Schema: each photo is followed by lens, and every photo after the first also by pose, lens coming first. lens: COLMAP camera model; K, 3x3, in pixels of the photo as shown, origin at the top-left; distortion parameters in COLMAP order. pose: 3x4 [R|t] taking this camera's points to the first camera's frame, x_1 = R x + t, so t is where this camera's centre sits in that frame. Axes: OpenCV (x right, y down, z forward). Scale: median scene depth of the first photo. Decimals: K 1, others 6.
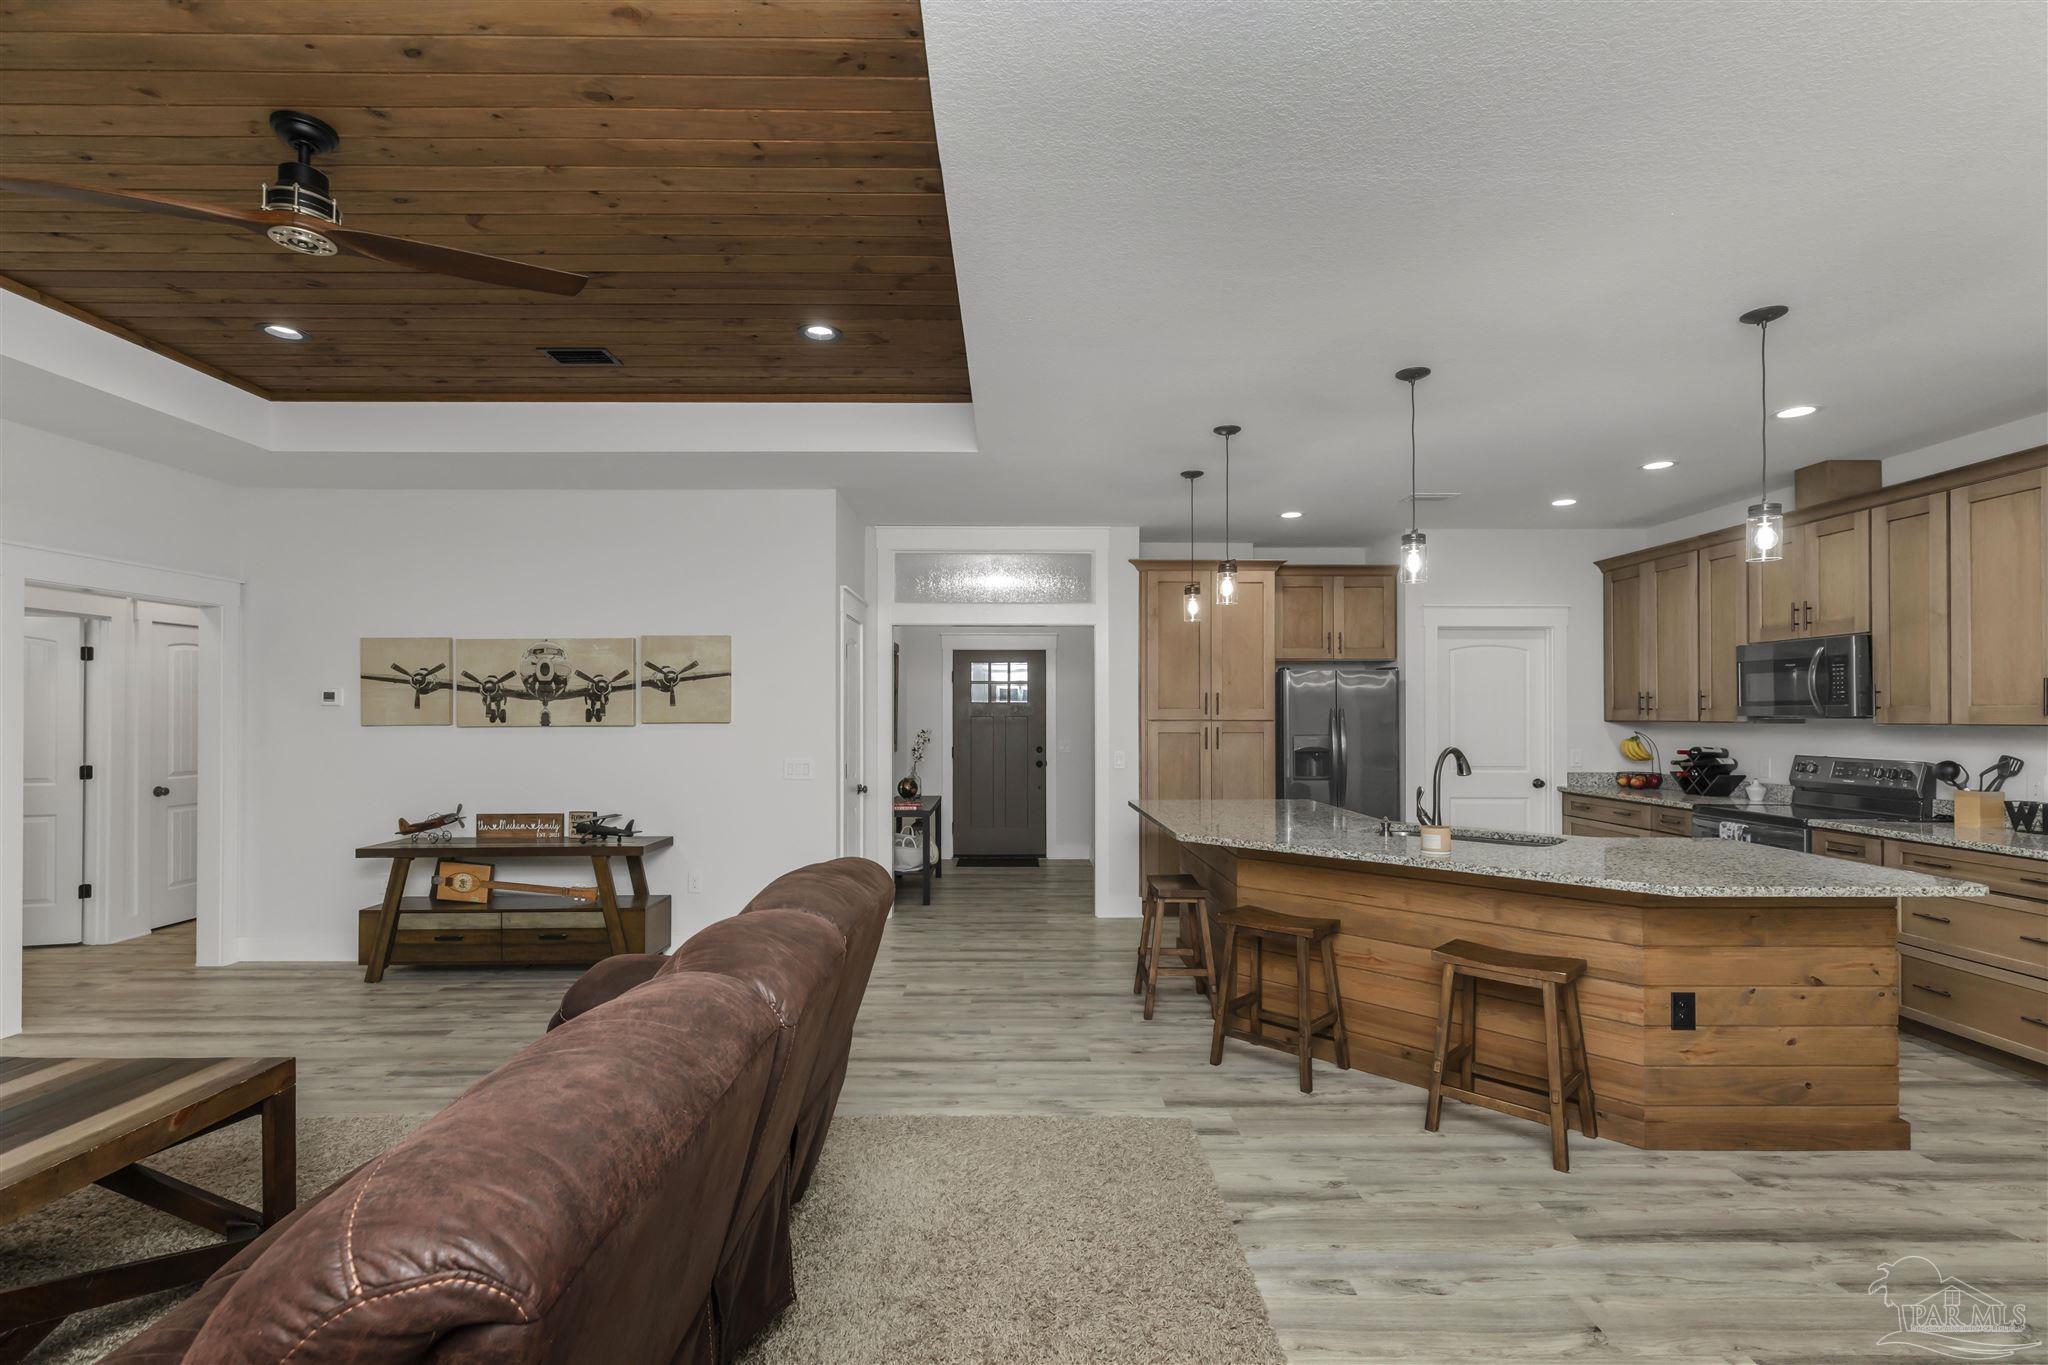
lens RADIAL K [[963.4, 0, 1026.9], [0, 963.4, 697.5], [0, 0, 1]] dist [0.005334, 0.000756]
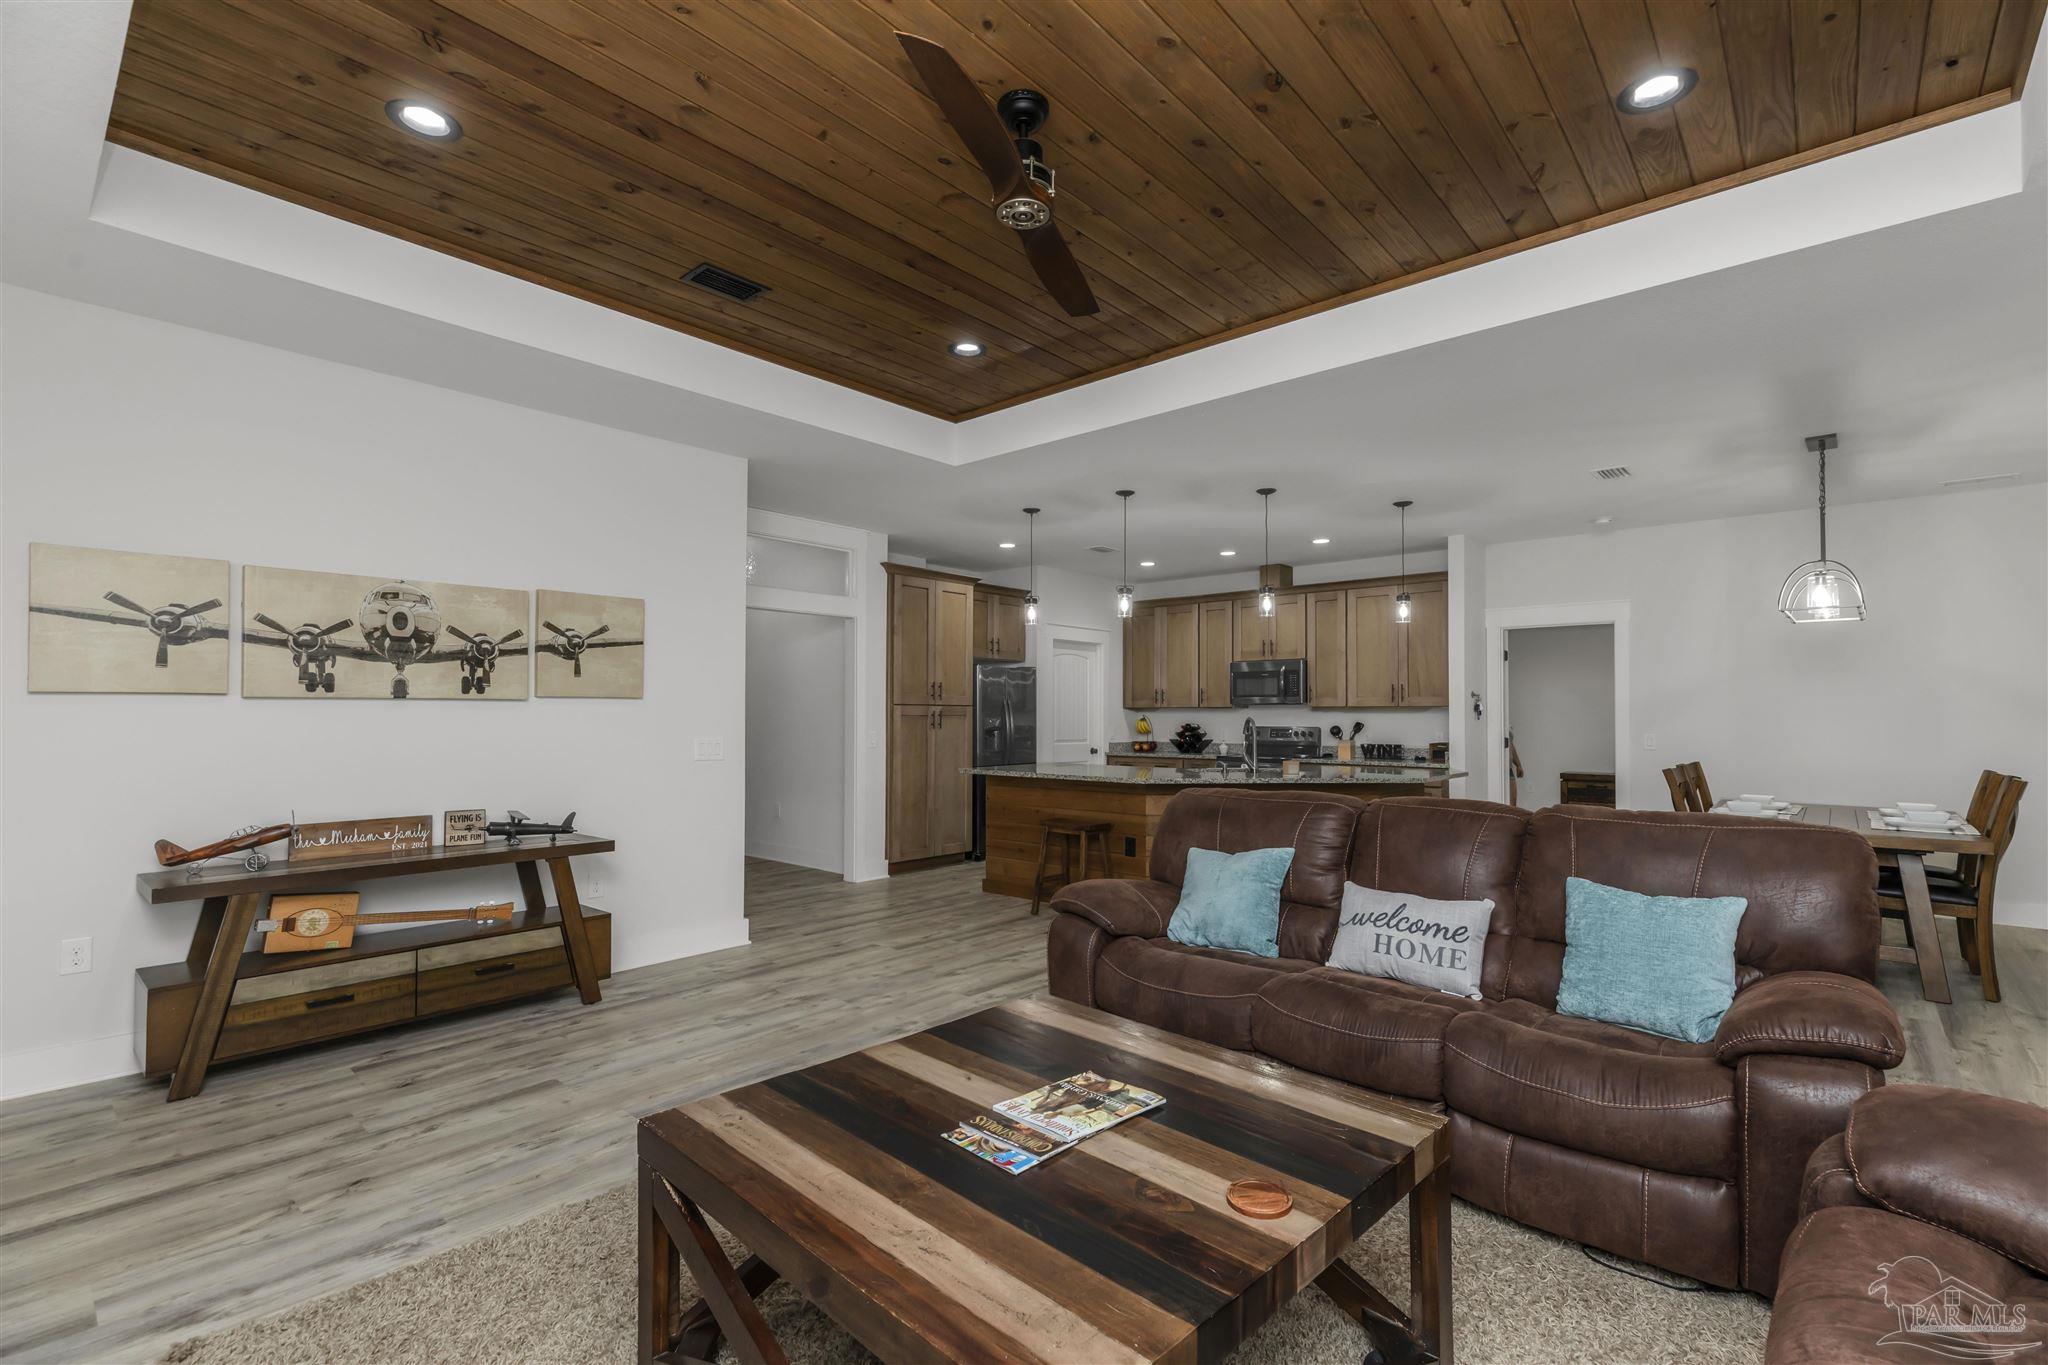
lens RADIAL K [[963.4, 0, 1031.9], [0, 963.4, 692.0], [0, 0, 1]] dist [0.005334, 0.000756]
pose [[0.644820, 0.021876, 0.764021, -0.751563], [-0.013872, 0.999761, -0.016918, 0.030656], [-0.764208, 0.000310, 0.644969, 0.158421]]
